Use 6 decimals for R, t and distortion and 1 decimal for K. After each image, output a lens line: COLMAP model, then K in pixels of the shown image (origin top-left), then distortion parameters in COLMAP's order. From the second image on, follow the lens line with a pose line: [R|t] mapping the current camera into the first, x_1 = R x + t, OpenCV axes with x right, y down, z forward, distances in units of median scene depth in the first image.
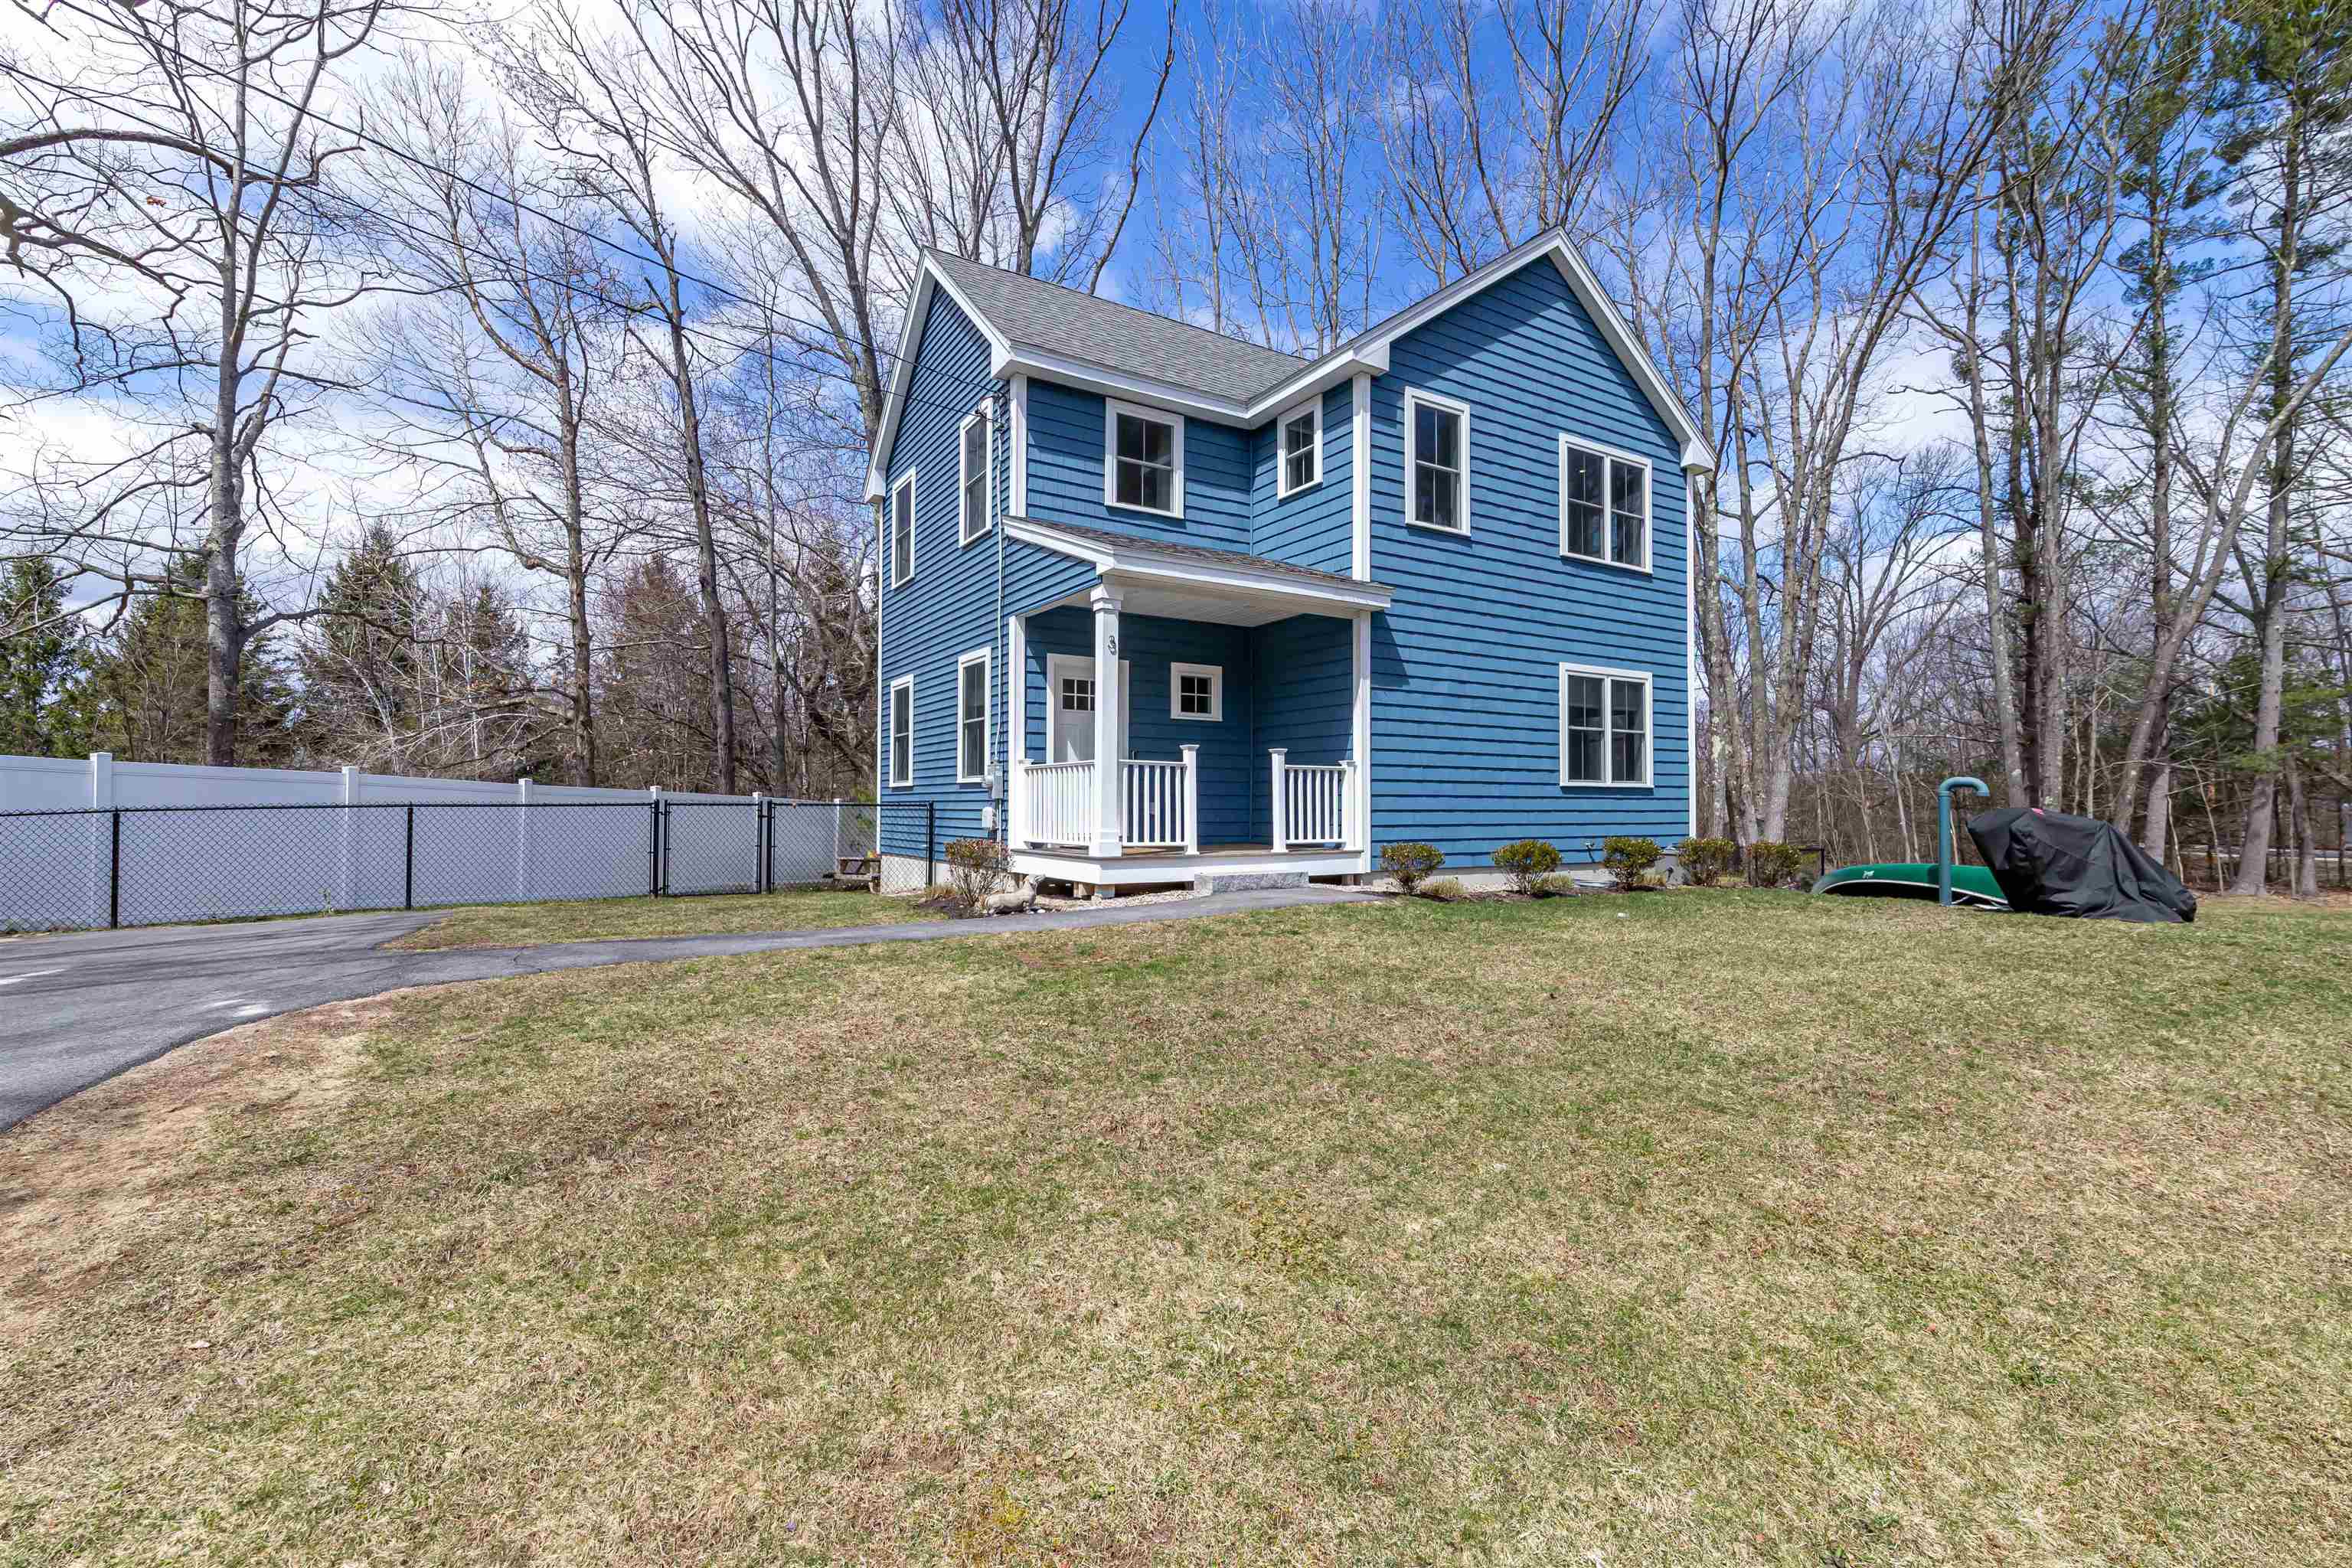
lens RADIAL K [[1007.8, 0, 1150.6], [0, 1007.8, 831.0], [0, 0, 1]] dist [0.003564, -0.002416]
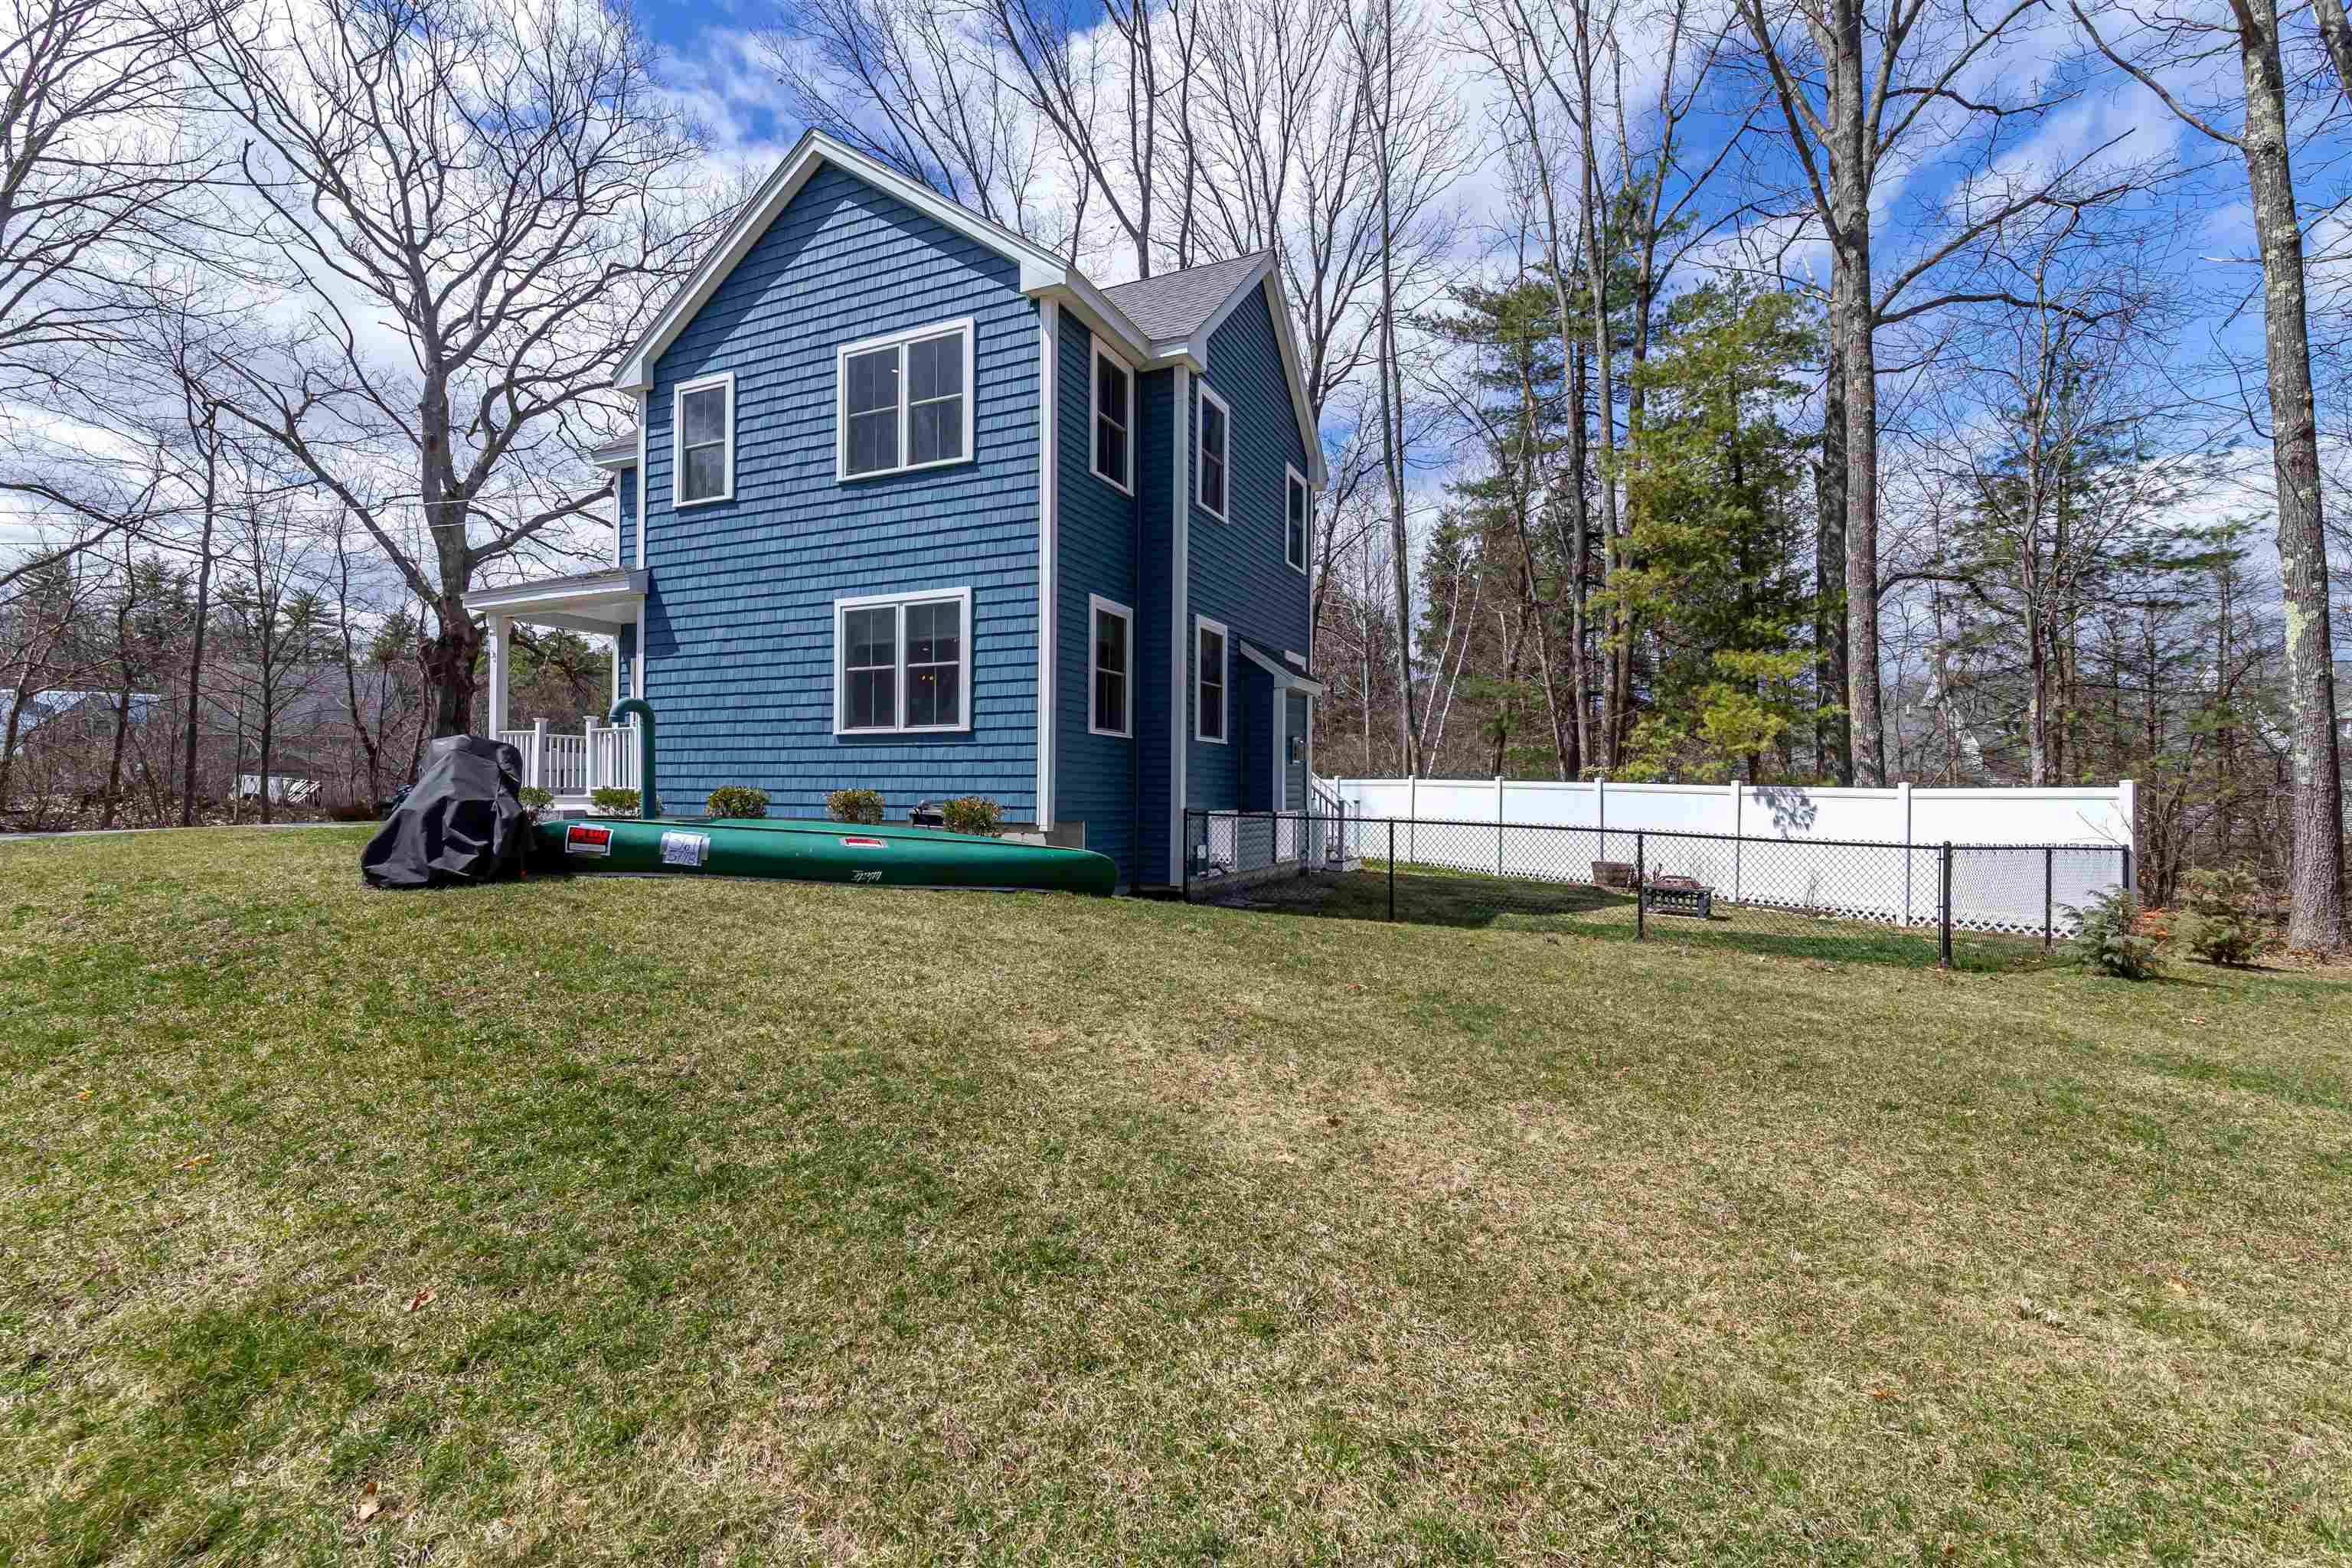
lens RADIAL K [[1007.8, 0, 1134.0], [0, 1007.8, 828.8], [0, 0, 1]] dist [0.003564, -0.002416]
pose [[0.552022, 0.031608, -0.833230, 1.388747], [-0.027076, 0.999434, 0.019975, 0.015375], [0.833390, 0.011534, 0.552565, 0.757215]]
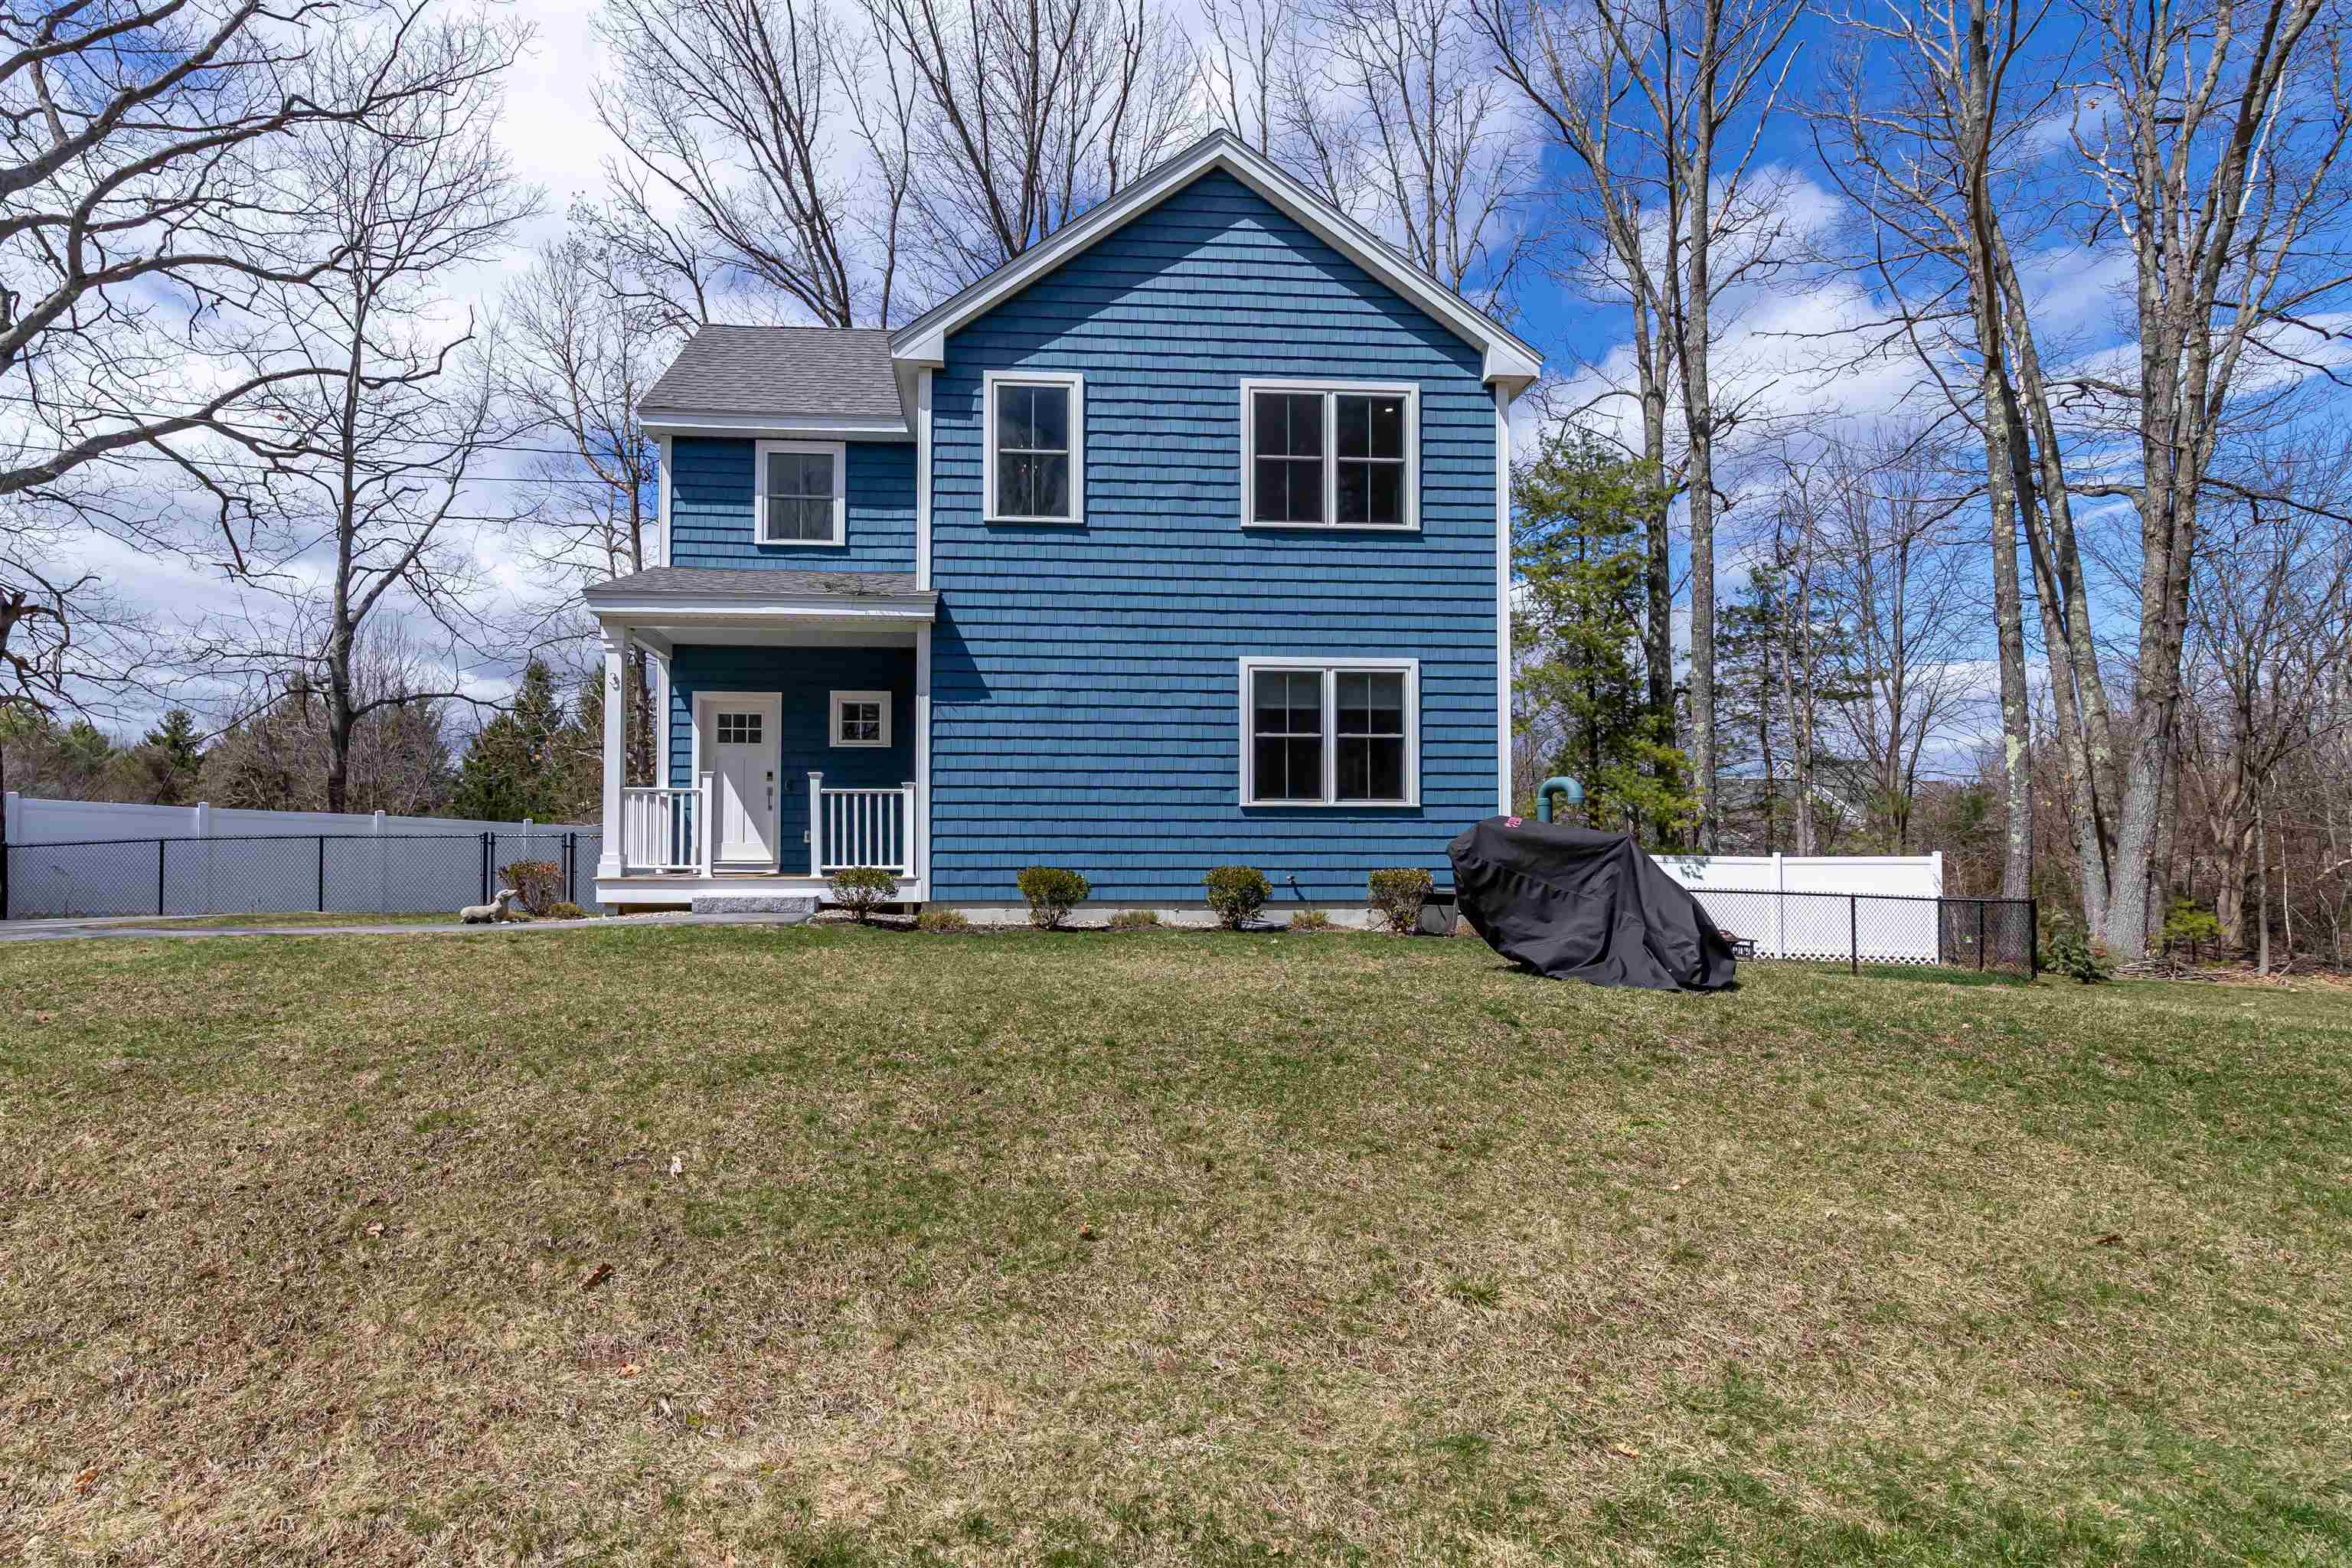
lens RADIAL K [[1089.0, 0, 1028.1], [0, 1089.0, 872.5], [0, 0, 1]] dist [0.009395, -0.000508]
pose [[0.882278, 0.007466, -0.470670, 0.706406], [-0.012308, 0.999898, -0.007211, 0.018165], [0.470568, 0.012155, 0.882280, 0.142191]]
